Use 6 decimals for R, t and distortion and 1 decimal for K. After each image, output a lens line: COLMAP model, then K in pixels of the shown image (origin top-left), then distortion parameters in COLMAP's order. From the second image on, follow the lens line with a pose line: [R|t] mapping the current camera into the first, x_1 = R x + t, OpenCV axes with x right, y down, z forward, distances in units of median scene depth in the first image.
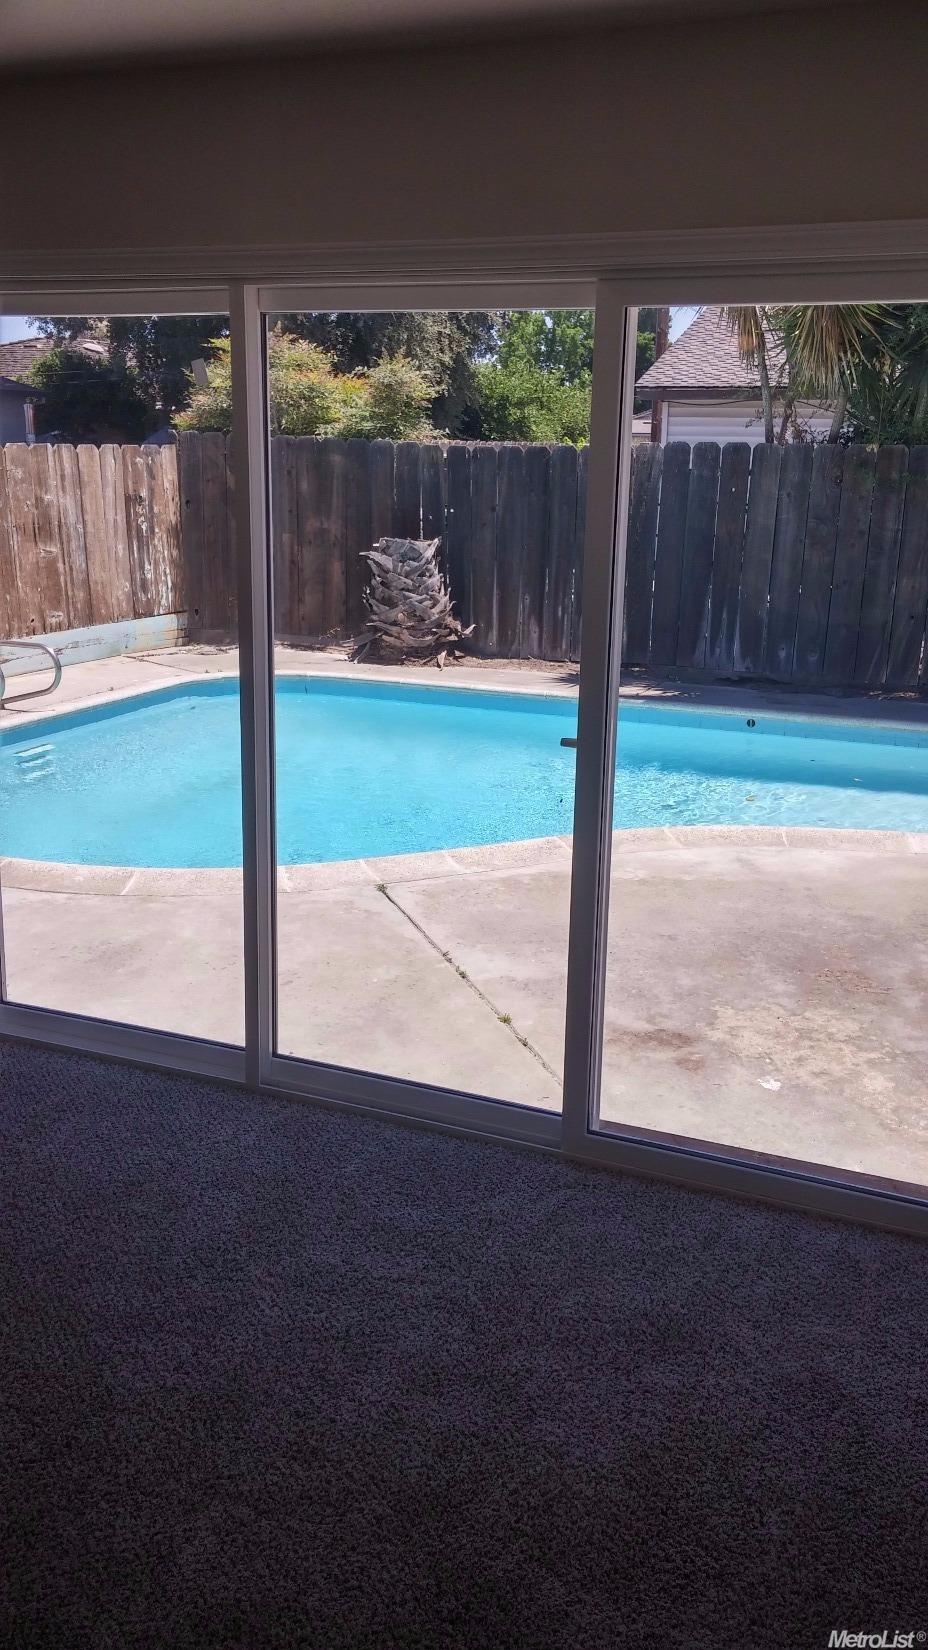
lens RADIAL K [[1430.9, 0, 464.0], [0, 1430.9, 825.0], [0, 0, 1]] dist [0.028616, -0.000709]
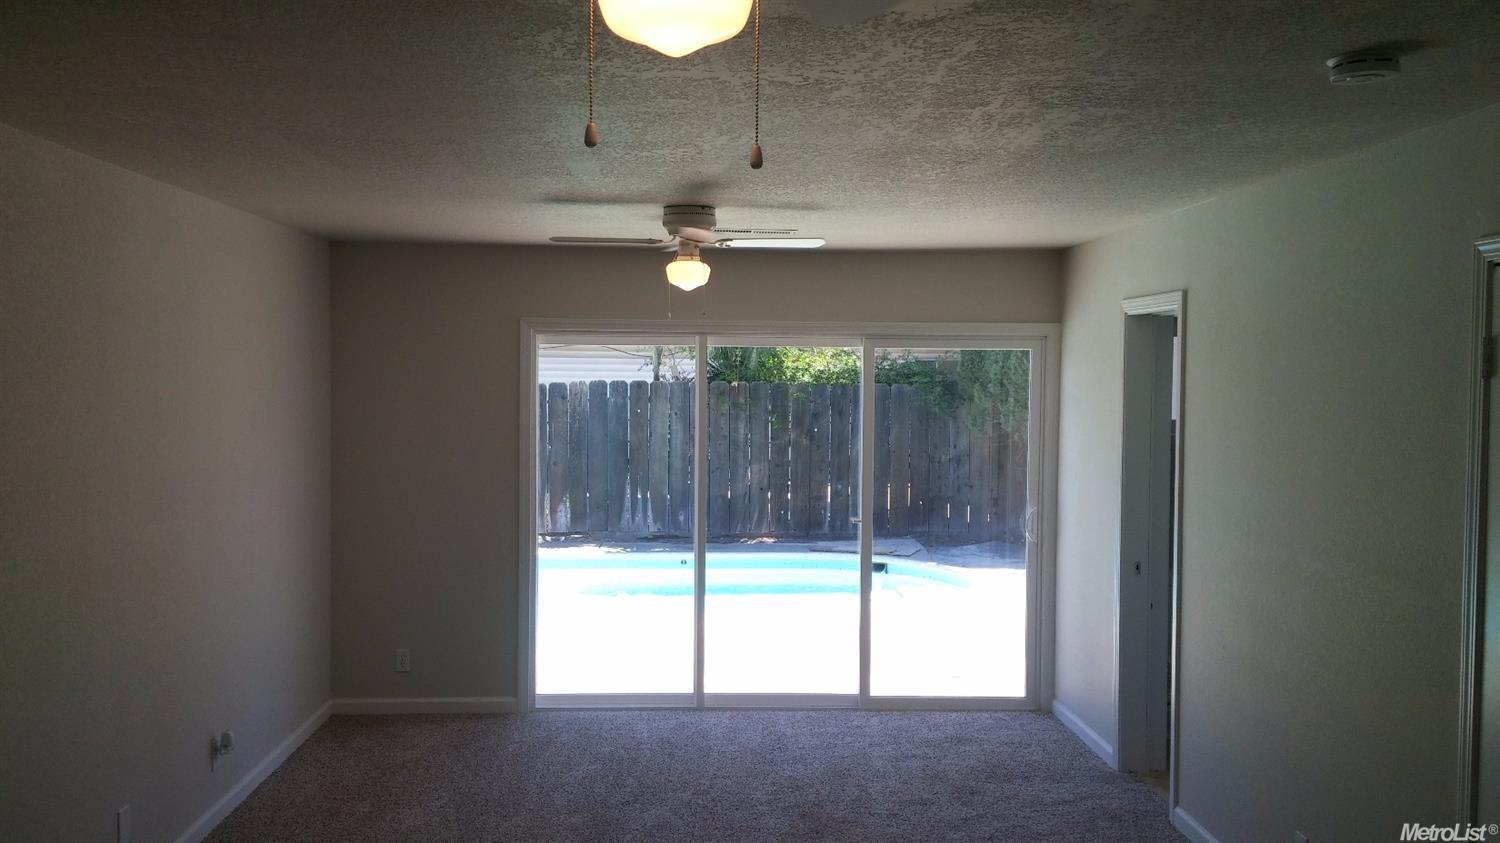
lens RADIAL K [[1300.9, 0, 750.0], [0, 1300.9, 421.5], [0, 0, 1]] dist [0.028616, -0.000709]
pose [[0.907408, -0.027356, 0.419360, -0.276394], [0.117379, 0.974664, -0.190403, 0.048360], [-0.403526, 0.221997, 0.887628, -0.246946]]
